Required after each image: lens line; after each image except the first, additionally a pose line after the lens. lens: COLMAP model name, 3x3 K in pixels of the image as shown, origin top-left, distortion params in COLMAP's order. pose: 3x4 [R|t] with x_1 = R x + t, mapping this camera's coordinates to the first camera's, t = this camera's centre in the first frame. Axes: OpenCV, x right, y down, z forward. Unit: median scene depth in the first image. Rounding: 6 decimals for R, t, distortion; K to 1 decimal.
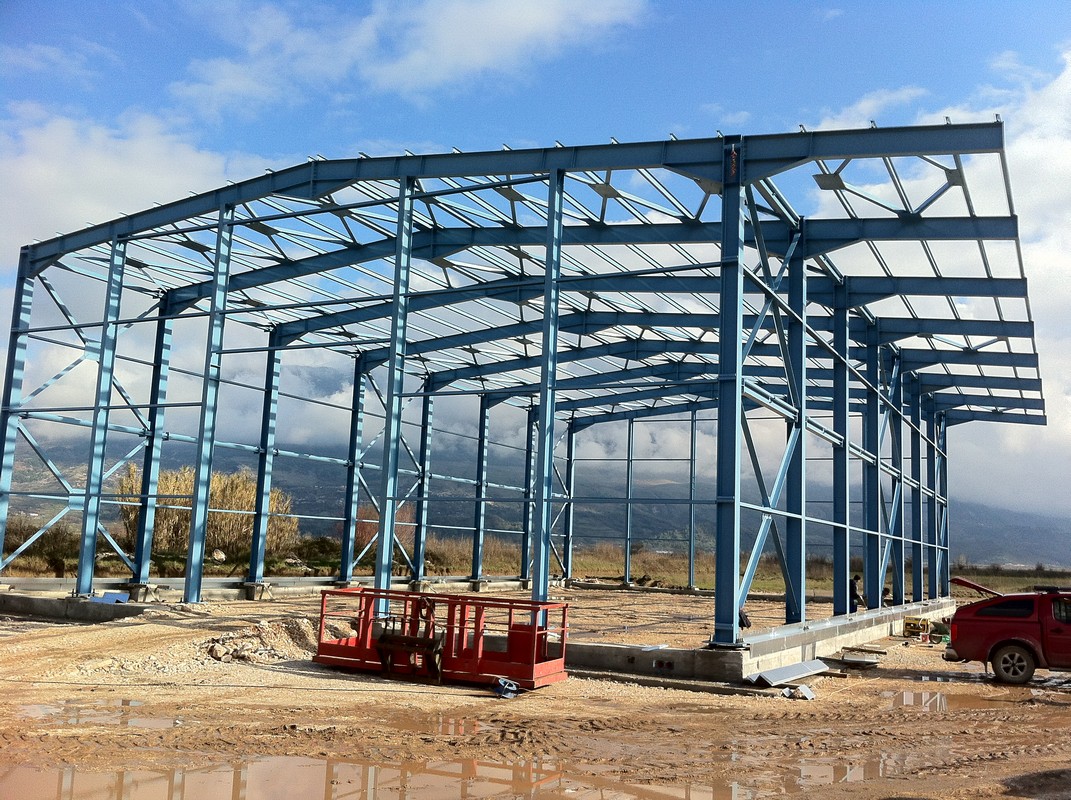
lens RADIAL K [[1048.8, 0, 530.2], [0, 1048.8, 403.5], [0, 0, 1]] dist [0.101779, -0.340799]
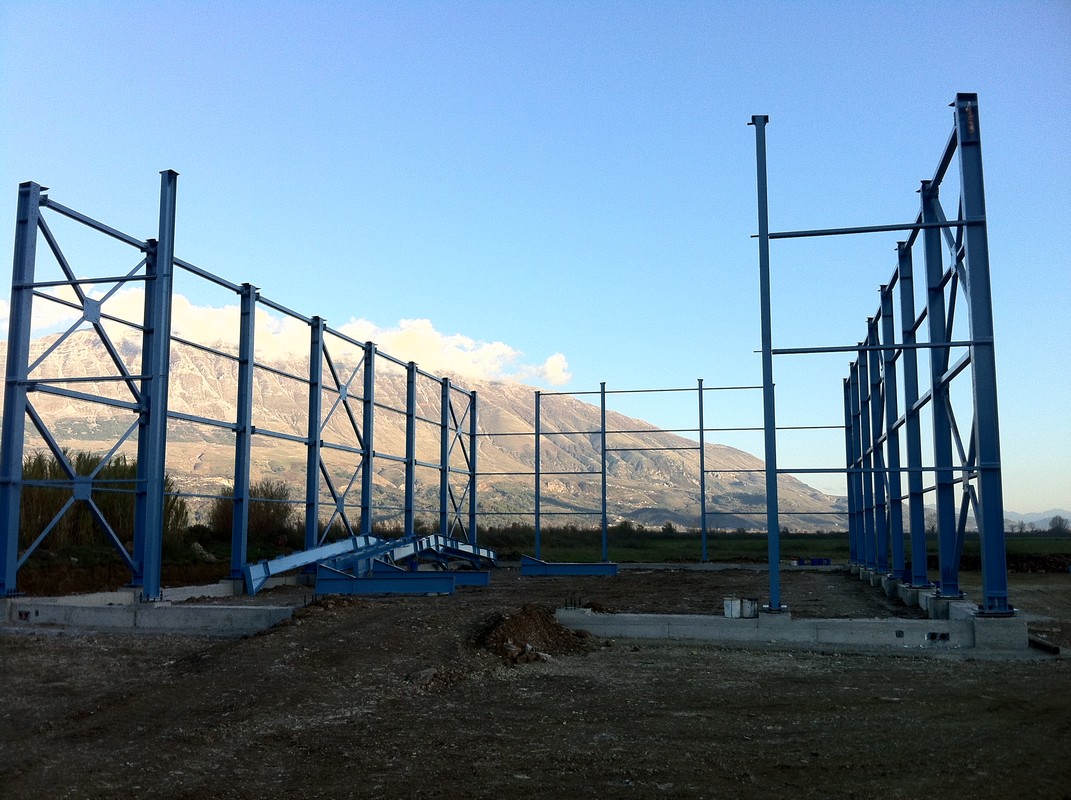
lens RADIAL K [[1052.5, 0, 512.0], [0, 1052.5, 403.6], [0, 0, 1]] dist [0.095250, -0.364202]
pose [[0.972353, -0.008833, 0.233350, -0.319408], [0.003718, 0.999743, 0.022352, 0.007384], [-0.233487, -0.020867, 0.972136, 0.103275]]
